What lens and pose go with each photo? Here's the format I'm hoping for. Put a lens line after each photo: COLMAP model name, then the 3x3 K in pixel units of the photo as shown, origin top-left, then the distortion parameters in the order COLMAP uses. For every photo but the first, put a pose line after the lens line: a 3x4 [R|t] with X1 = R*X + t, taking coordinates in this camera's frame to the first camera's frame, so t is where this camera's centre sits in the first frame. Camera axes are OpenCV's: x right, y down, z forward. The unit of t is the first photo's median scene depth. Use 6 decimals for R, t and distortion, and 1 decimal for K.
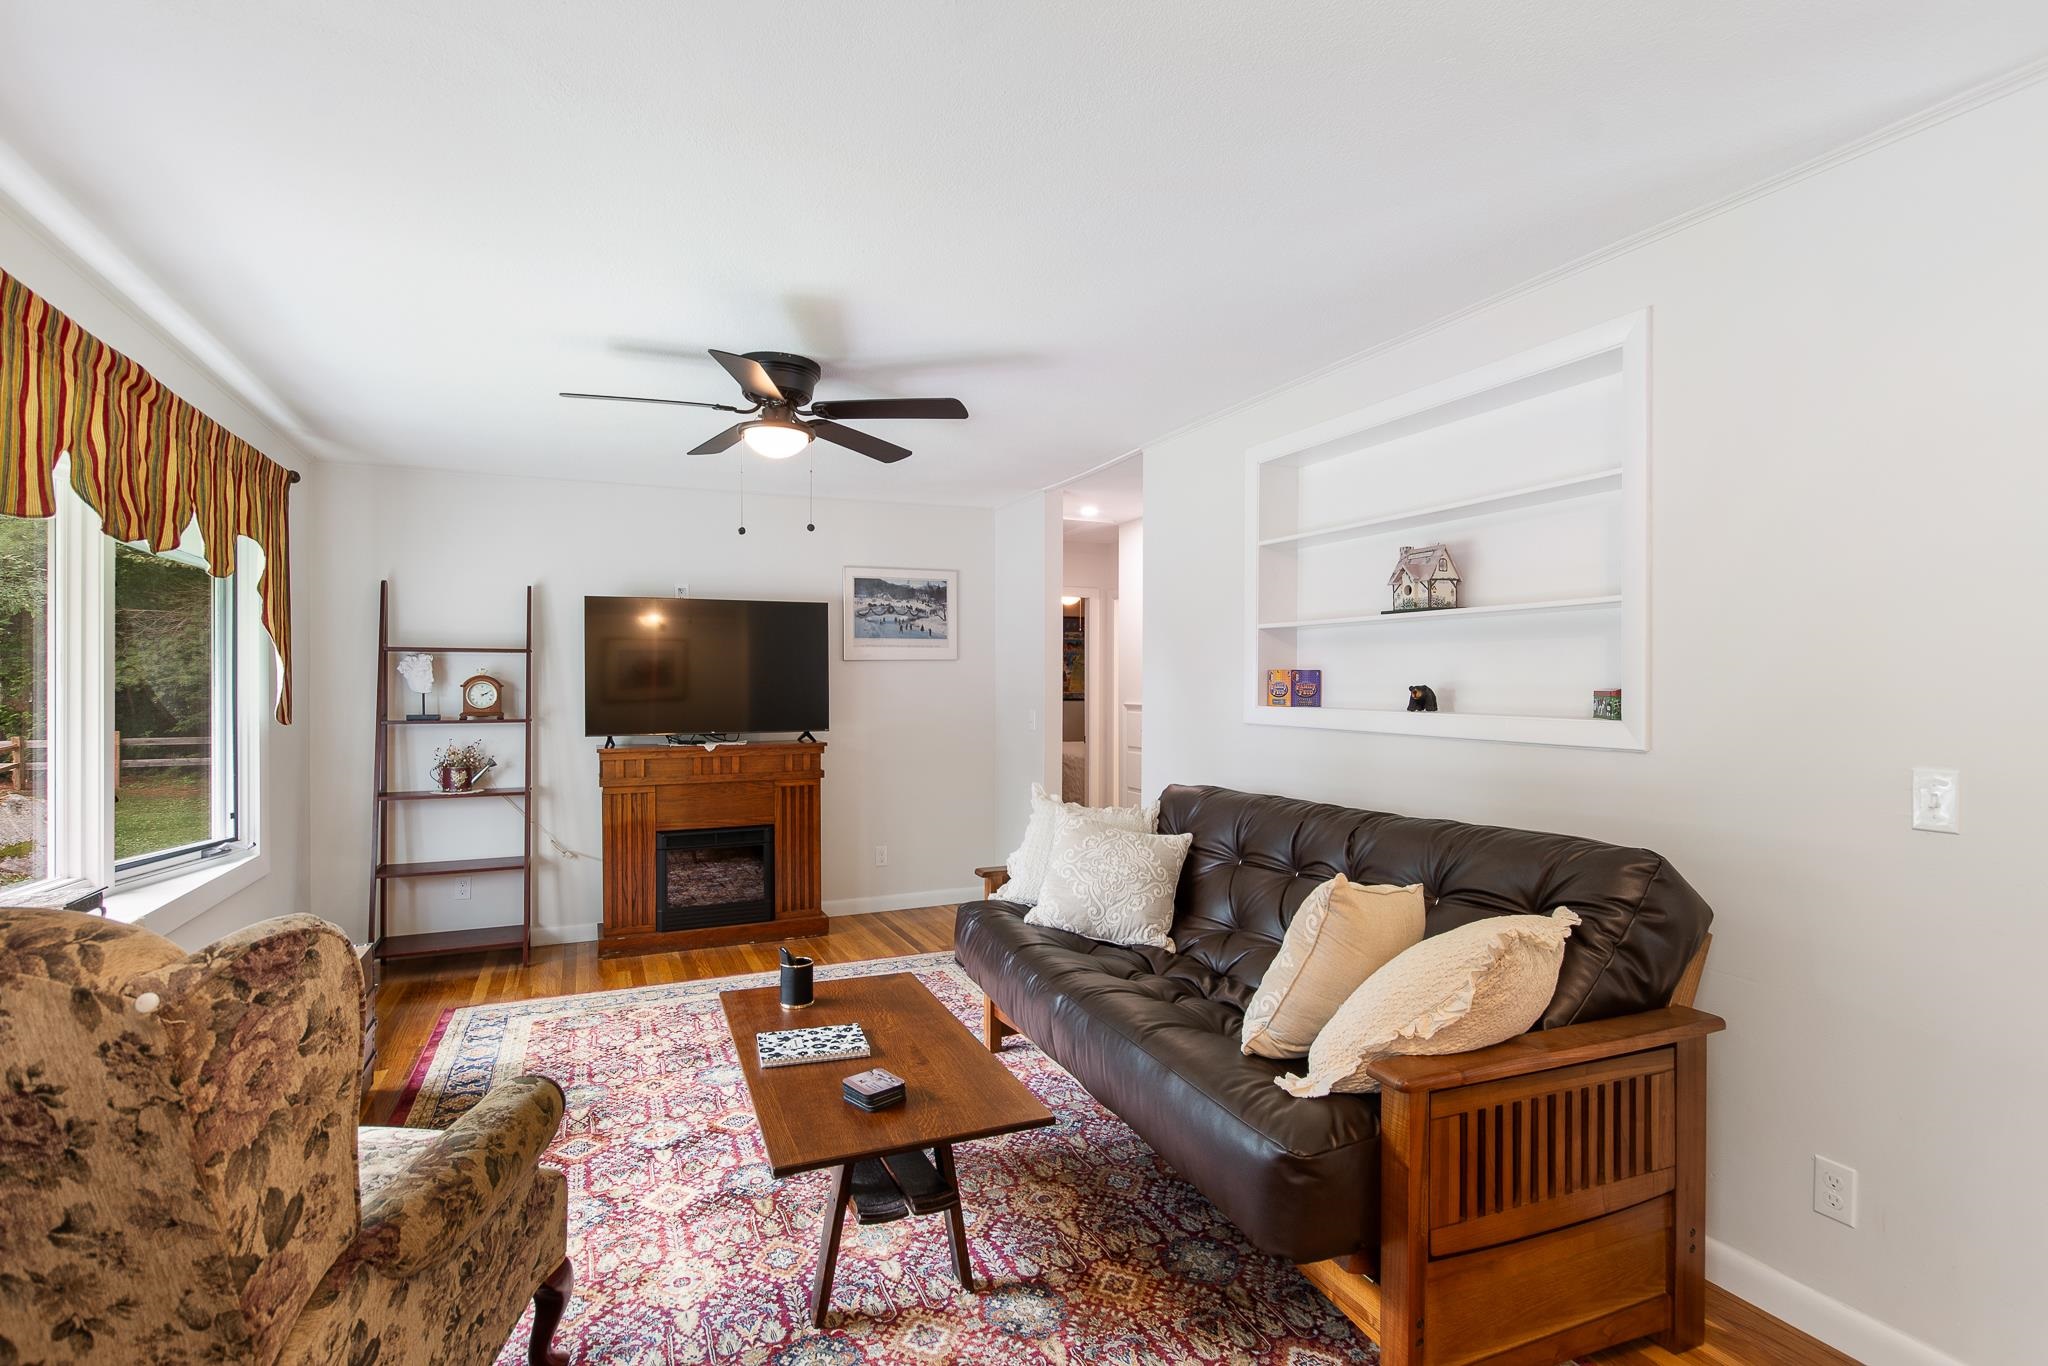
lens RADIAL K [[988.1, 0, 1017.1], [0, 988.1, 693.4], [0, 0, 1]] dist [0.002544, -0.004525]
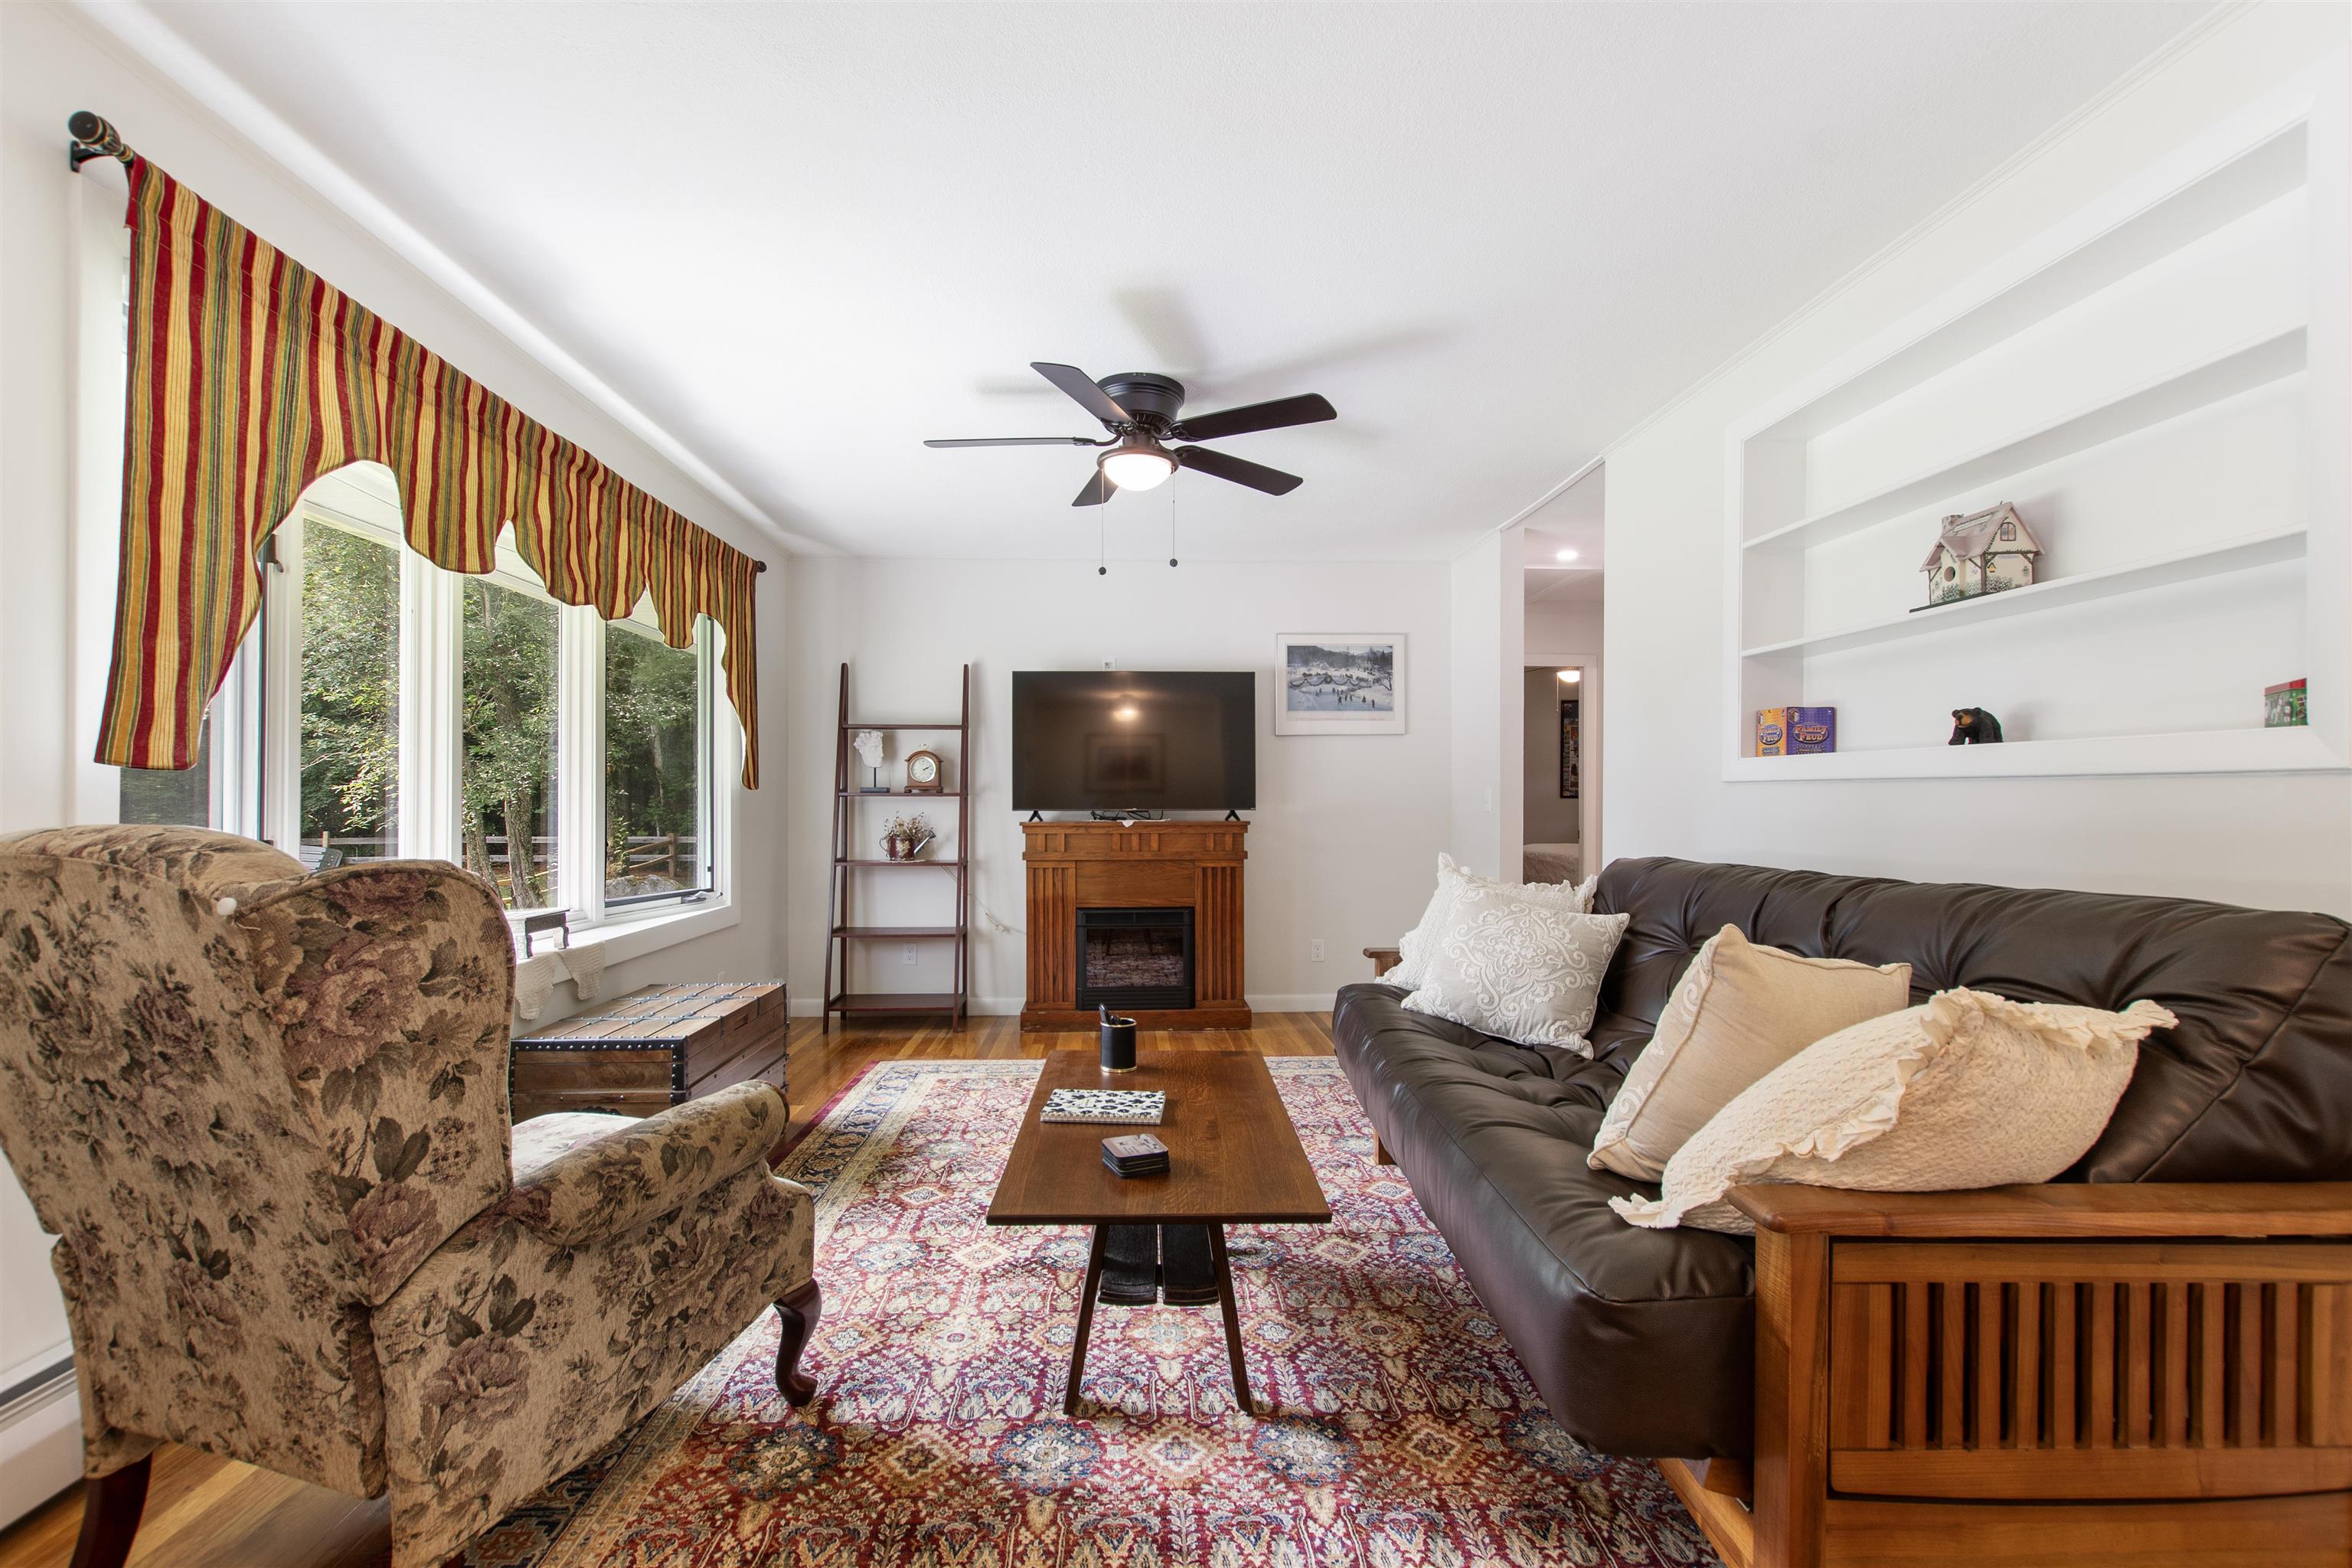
lens RADIAL K [[1030.2, 0, 1179.3], [0, 1030.2, 814.7], [0, 0, 1]] dist [0.001057, -0.000341]
pose [[0.931761, 0.003778, -0.363051, 0.192981], [-0.004802, 0.999987, -0.001918, 0.090970], [0.363039, 0.003530, 0.931767, 0.148932]]
